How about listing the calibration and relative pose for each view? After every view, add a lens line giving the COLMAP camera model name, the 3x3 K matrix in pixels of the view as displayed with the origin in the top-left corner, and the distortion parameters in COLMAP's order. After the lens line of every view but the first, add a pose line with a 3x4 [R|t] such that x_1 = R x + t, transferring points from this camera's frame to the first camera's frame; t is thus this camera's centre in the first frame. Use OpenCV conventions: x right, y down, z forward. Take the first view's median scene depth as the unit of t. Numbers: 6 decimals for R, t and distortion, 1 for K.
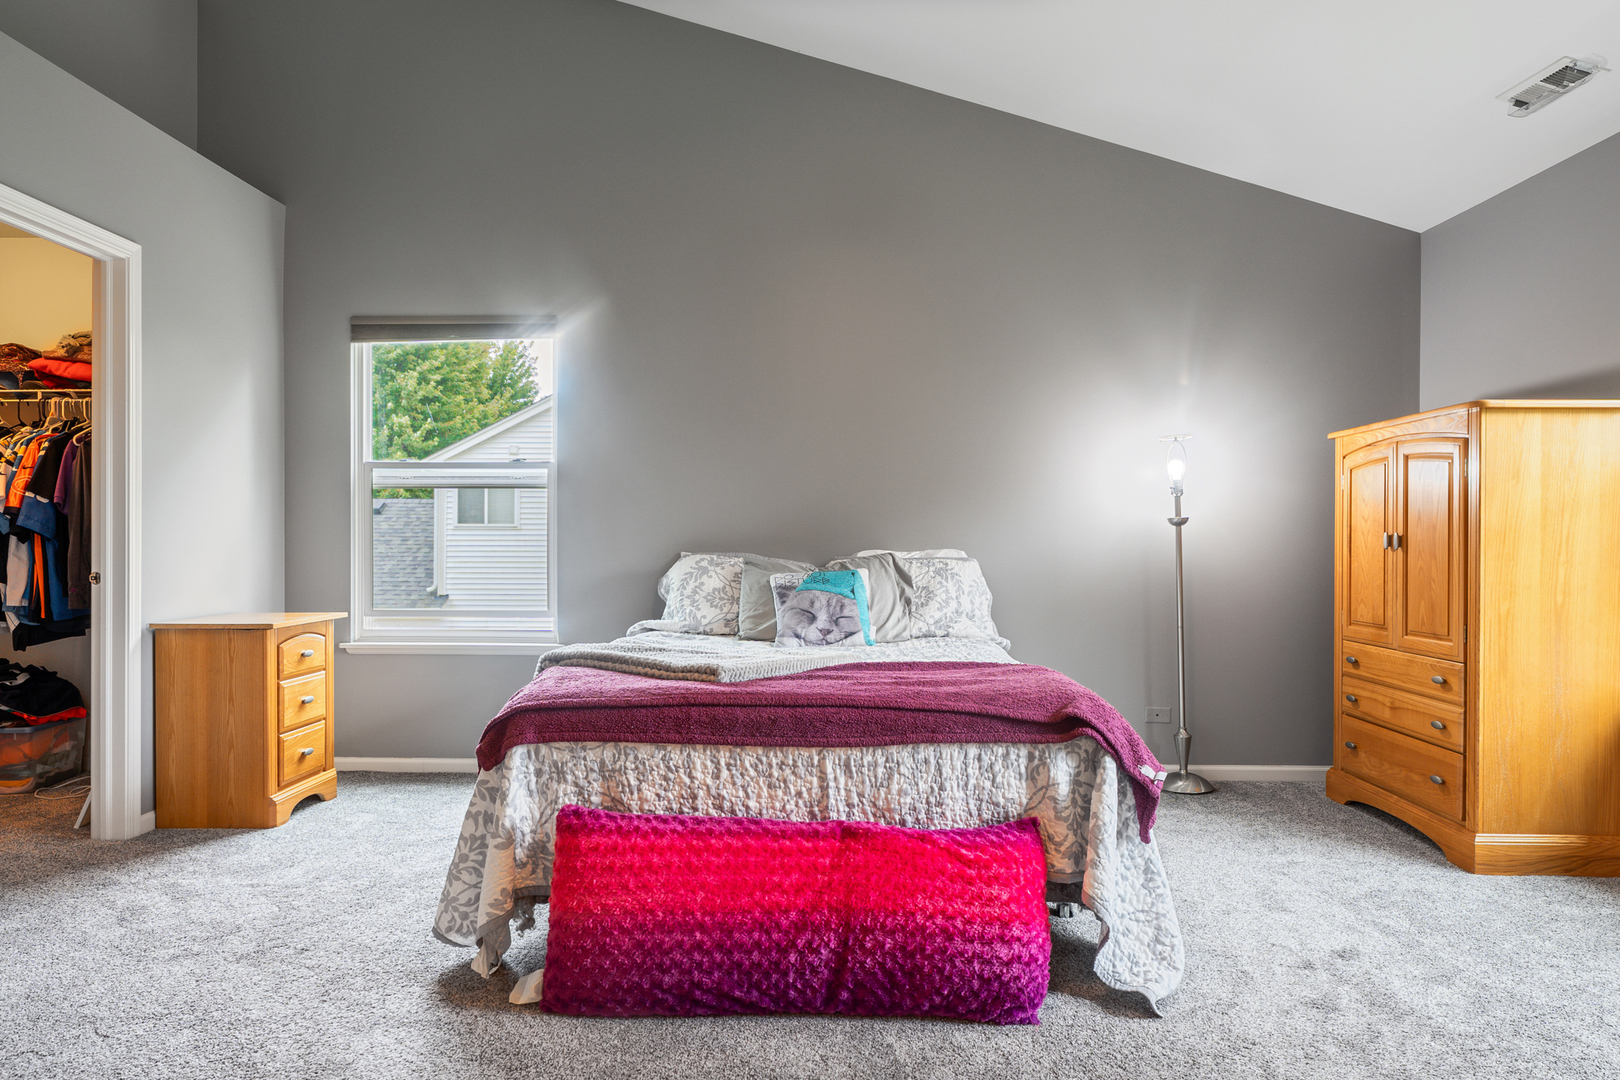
lens RADIAL K [[1001.1, 0, 809.4], [0, 1001.1, 563.3], [0, 0, 1]] dist [-0.005231, 0.000260]
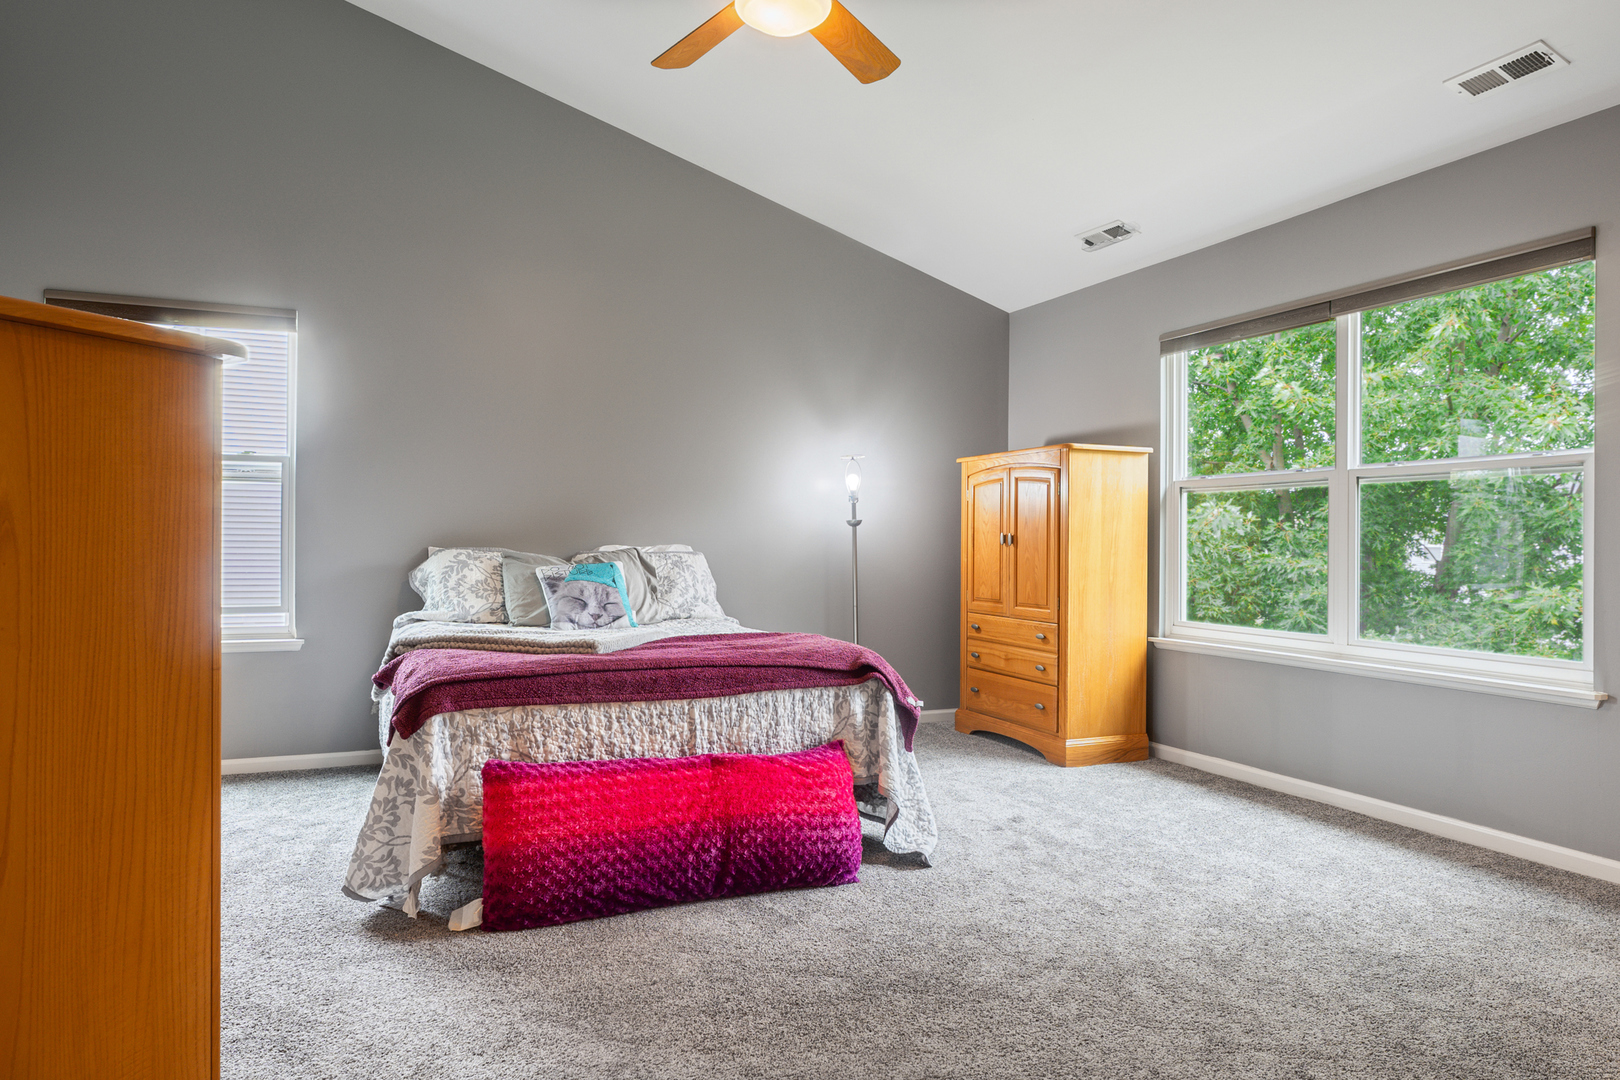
lens RADIAL K [[1001.1, 0, 809.4], [0, 1001.1, 563.3], [0, 0, 1]] dist [-0.005231, 0.000260]
pose [[0.906453, -0.006542, 0.422256, -0.387662], [0.004685, 0.999974, 0.005436, 0.003863], [-0.422281, -0.002949, 0.906460, -0.224157]]
